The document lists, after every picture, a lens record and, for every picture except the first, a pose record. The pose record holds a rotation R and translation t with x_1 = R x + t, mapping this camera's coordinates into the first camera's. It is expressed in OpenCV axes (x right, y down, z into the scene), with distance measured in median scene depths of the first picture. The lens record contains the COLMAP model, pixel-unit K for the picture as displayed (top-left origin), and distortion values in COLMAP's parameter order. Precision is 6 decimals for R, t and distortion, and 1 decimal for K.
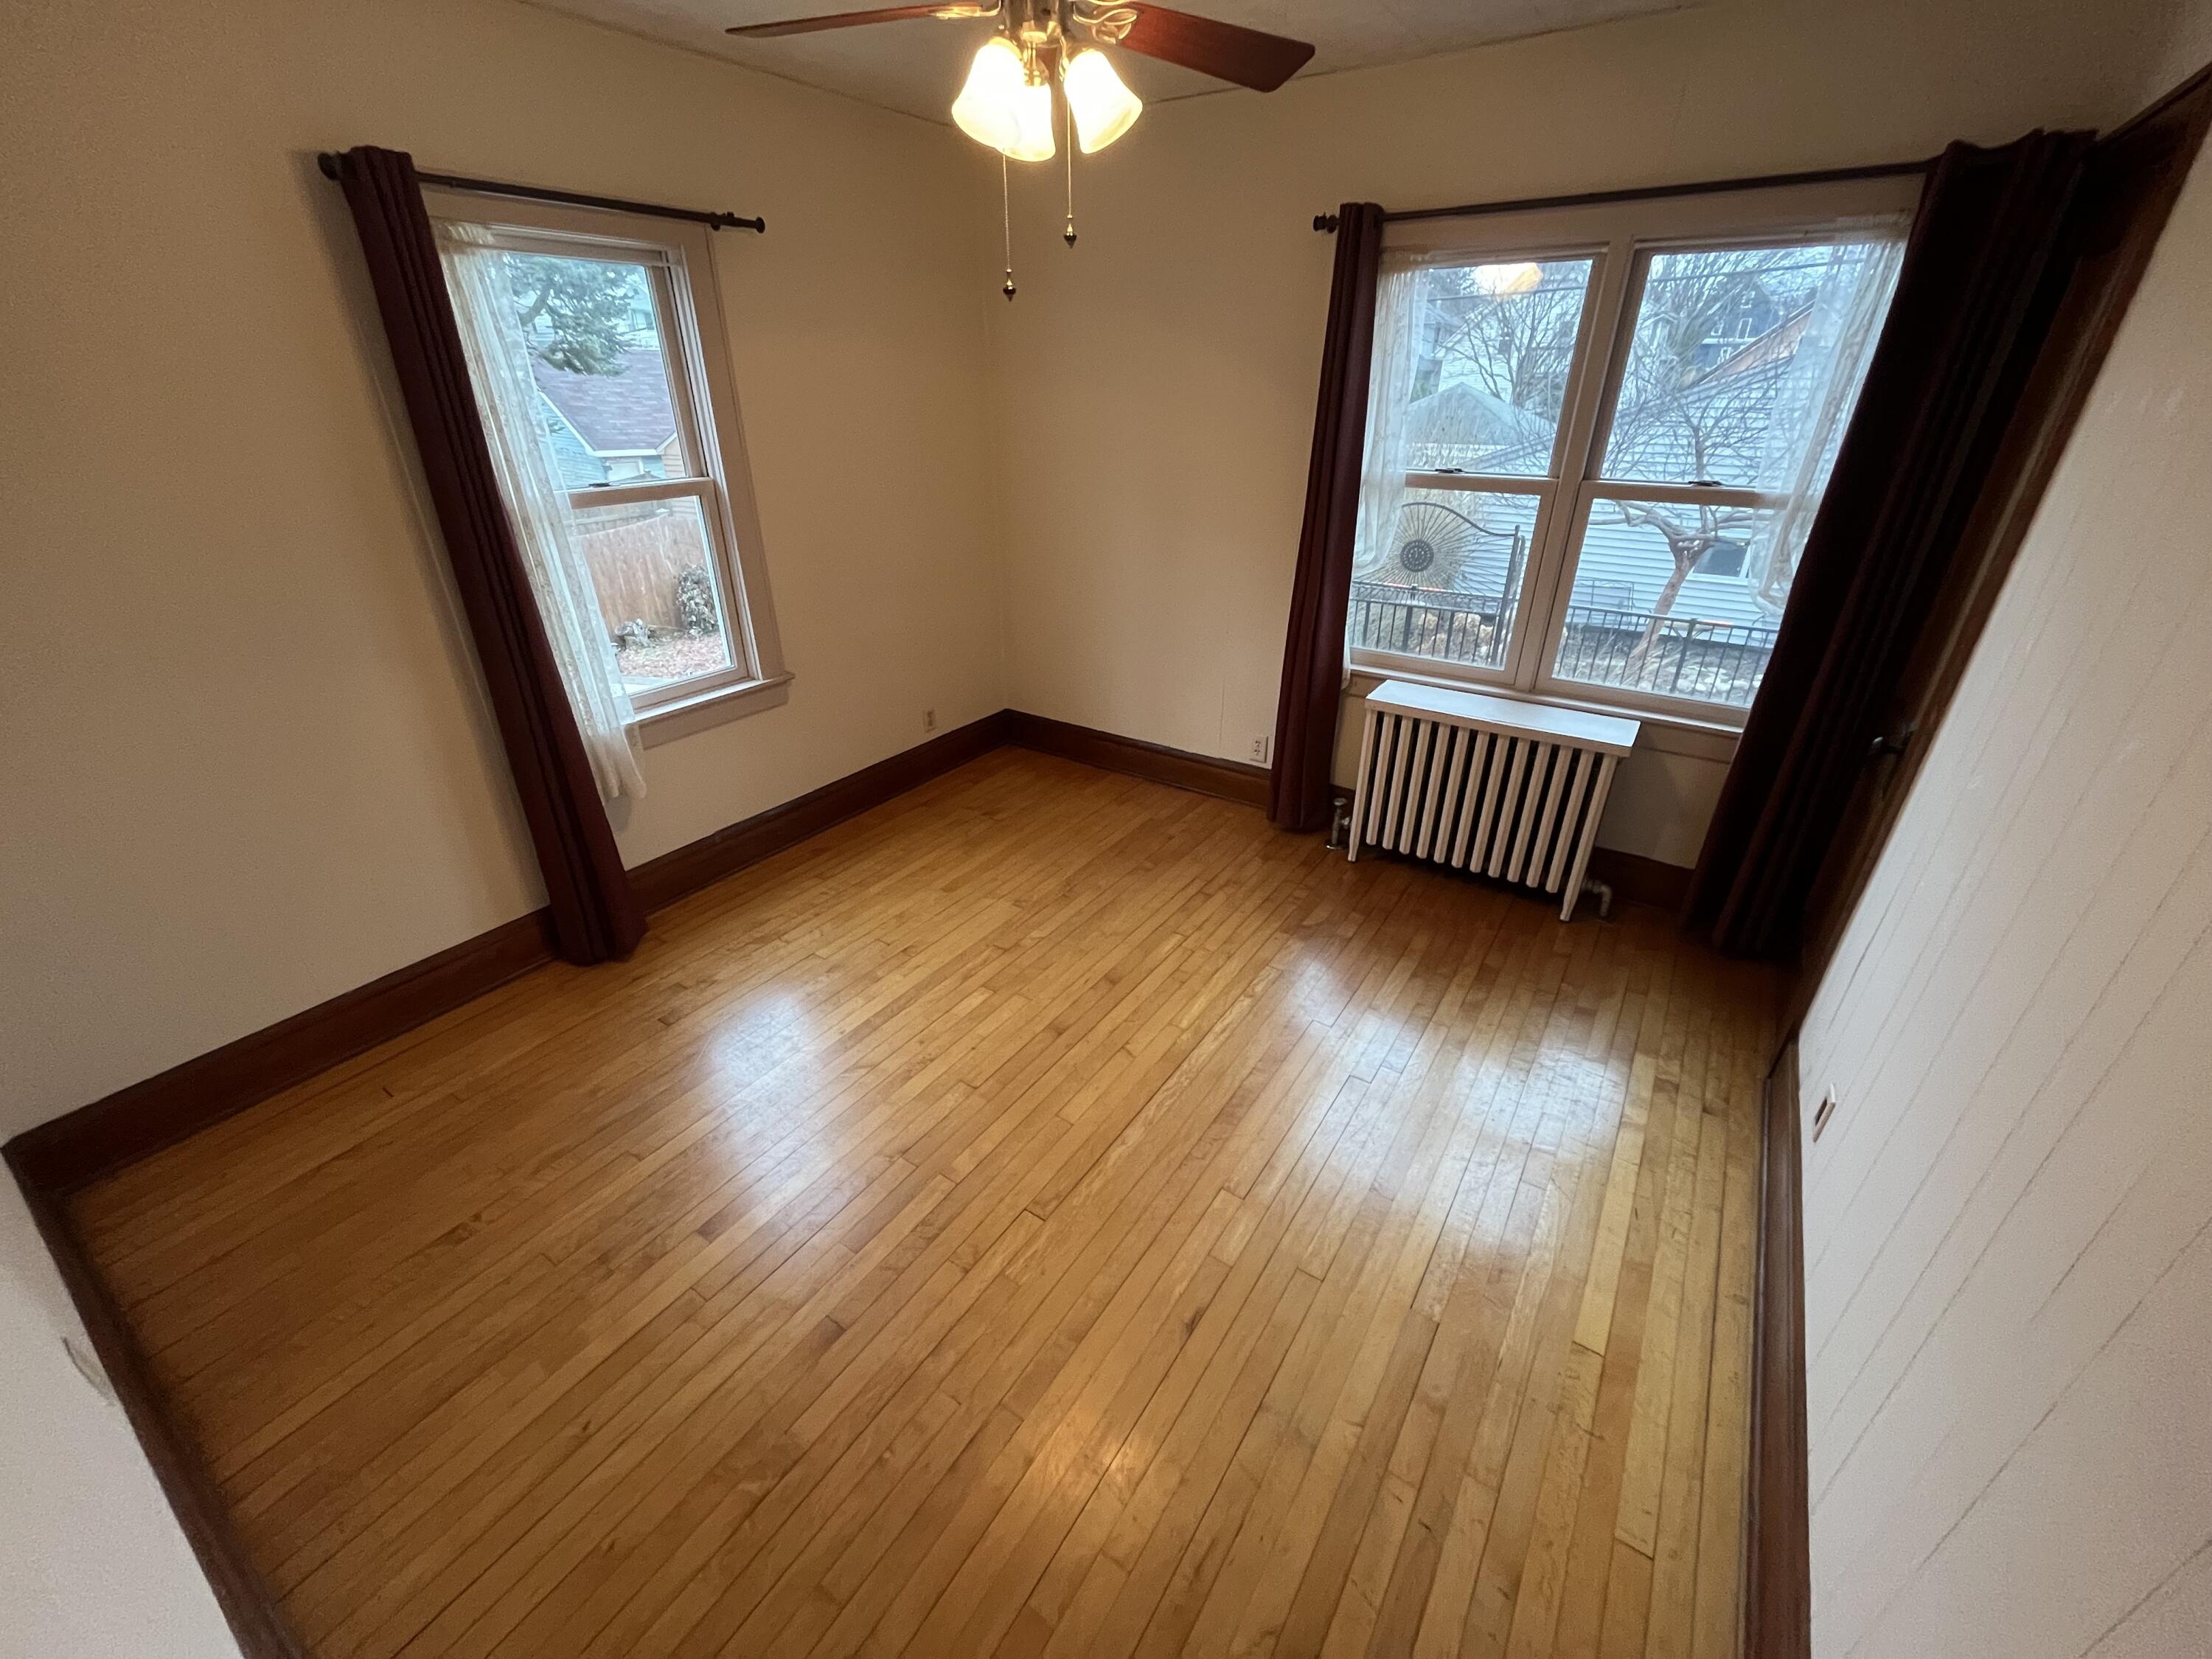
lens RADIAL K [[882.3, 0, 1110.1], [0, 882.3, 833.3], [0, 0, 1]] dist [-0.005224, -0.000483]
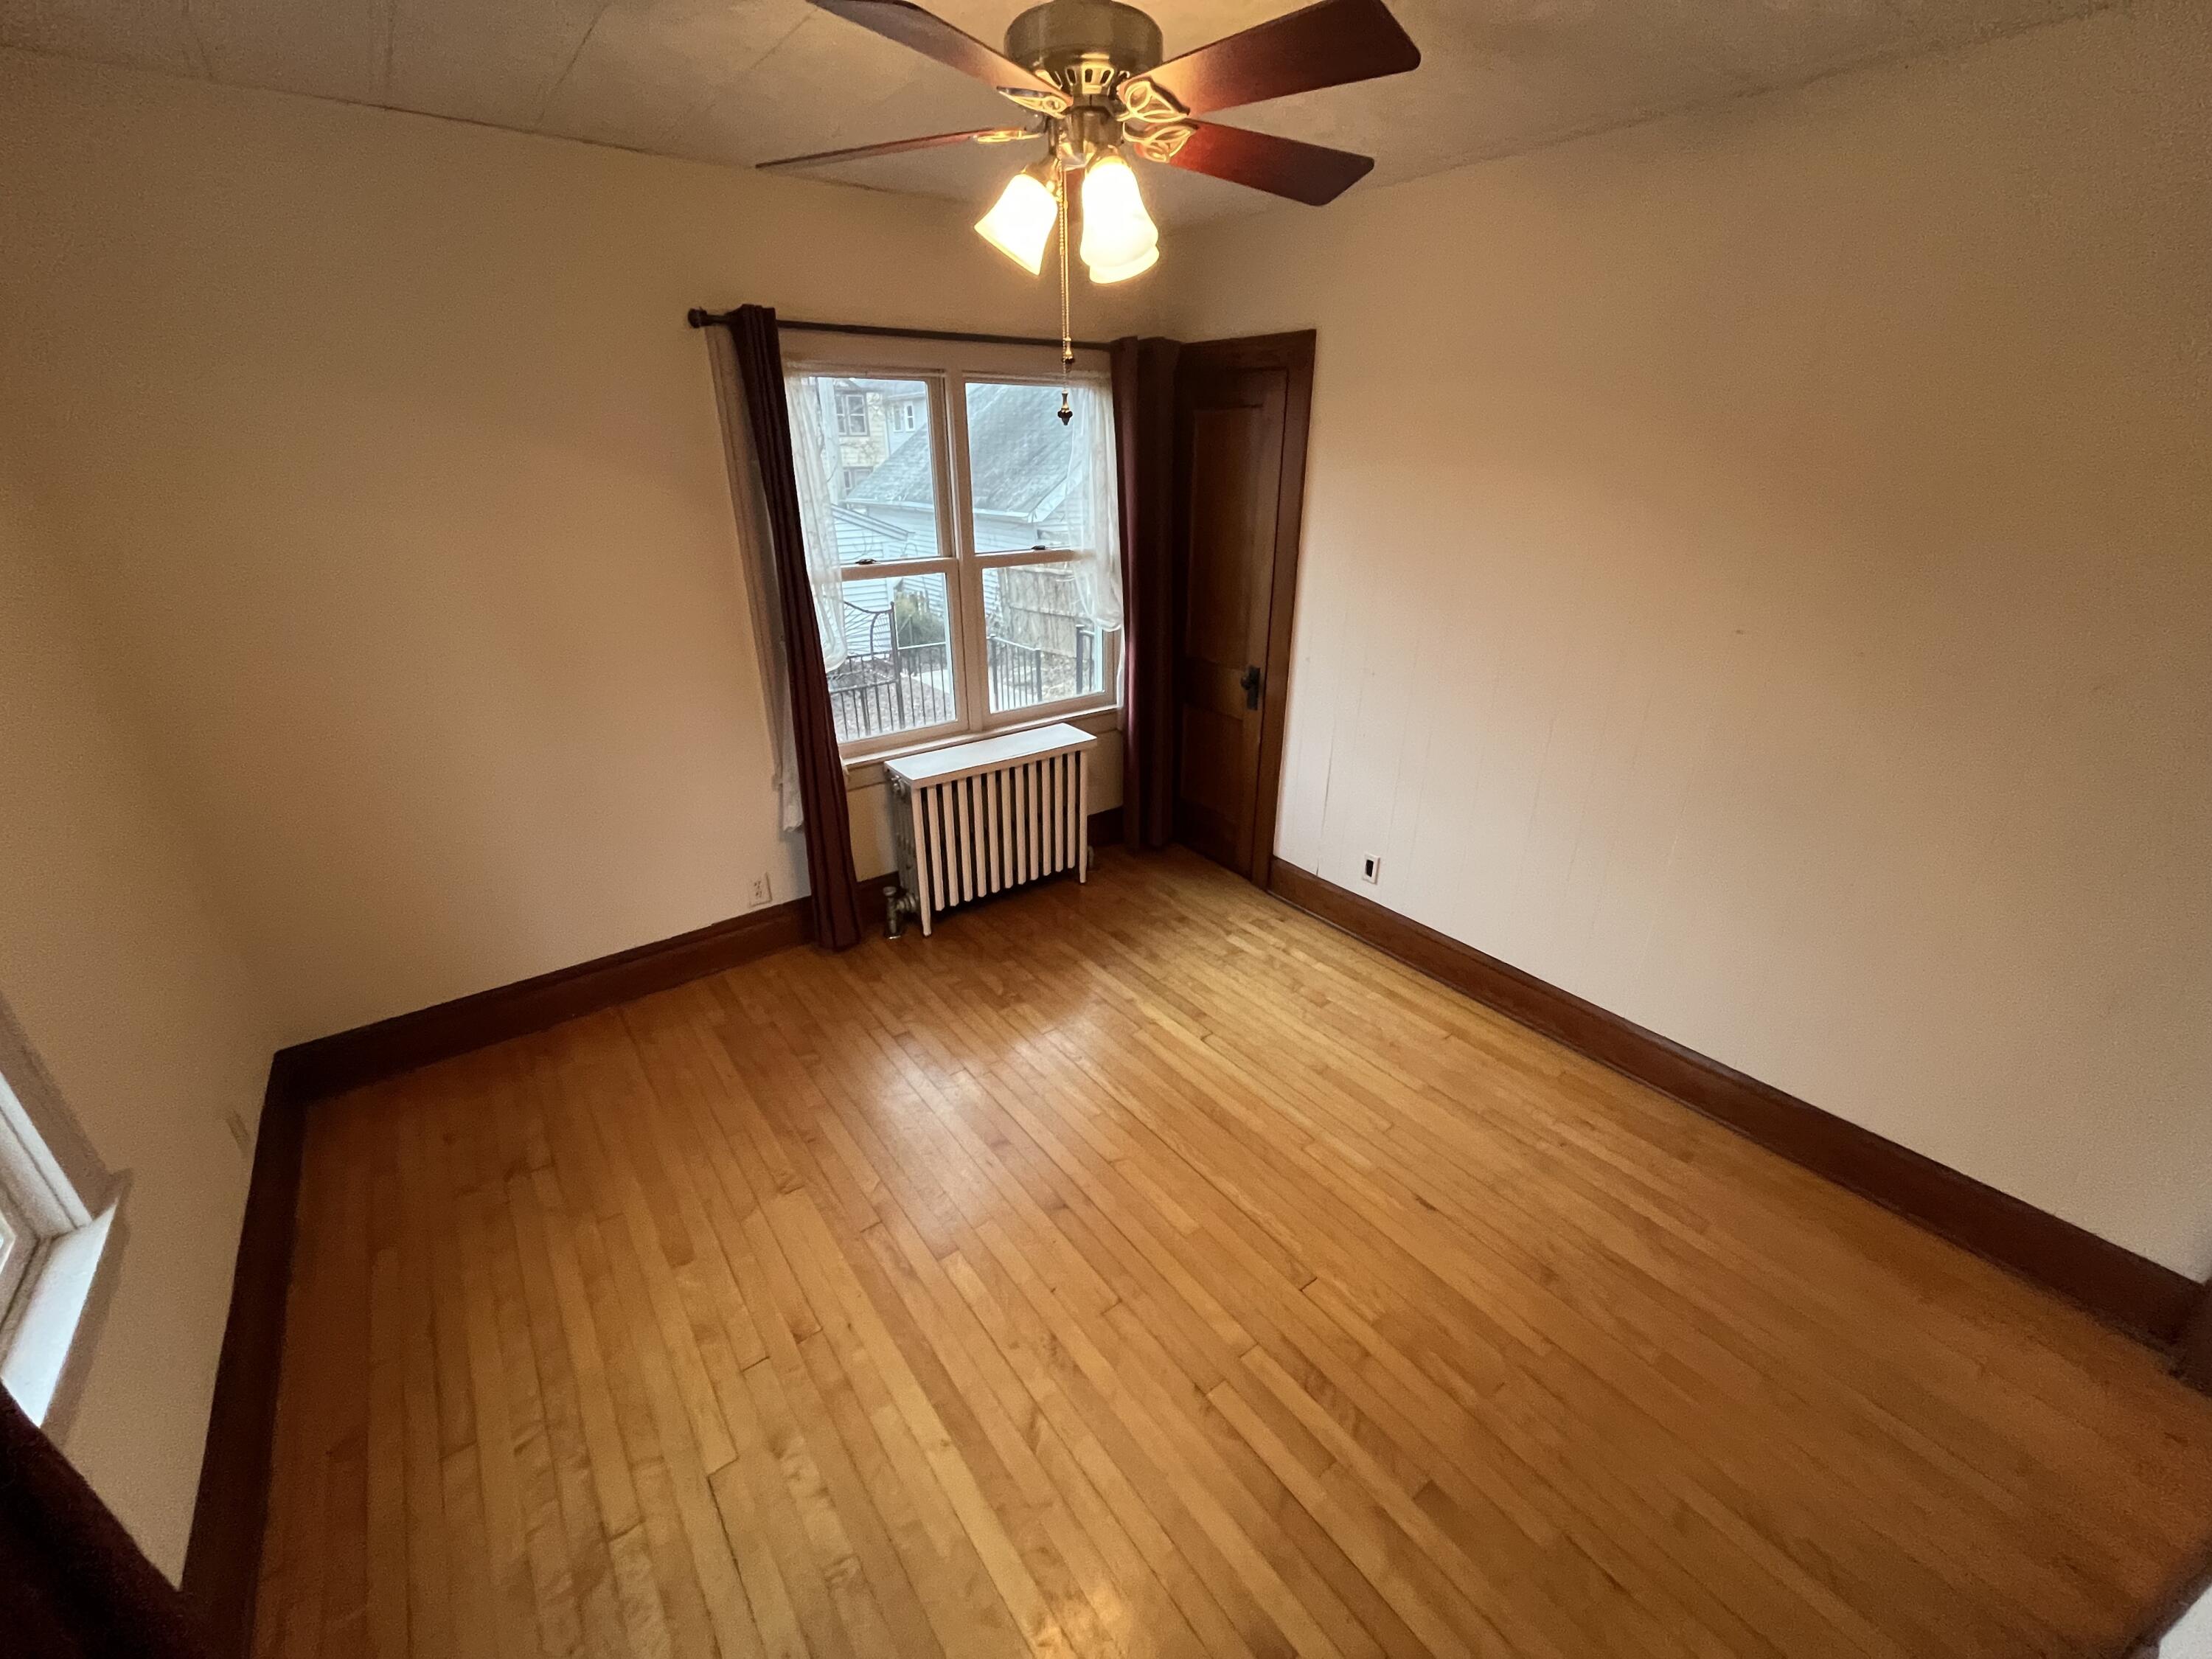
lens RADIAL K [[882.3, 0, 1105.7], [0, 882.3, 833.8], [0, 0, 1]] dist [-0.005224, -0.000483]
pose [[0.328466, -0.378828, 0.865216, -0.567120], [0.431522, 0.875039, 0.219308, -0.235728], [-0.840178, 0.301325, 0.450893, 0.381944]]
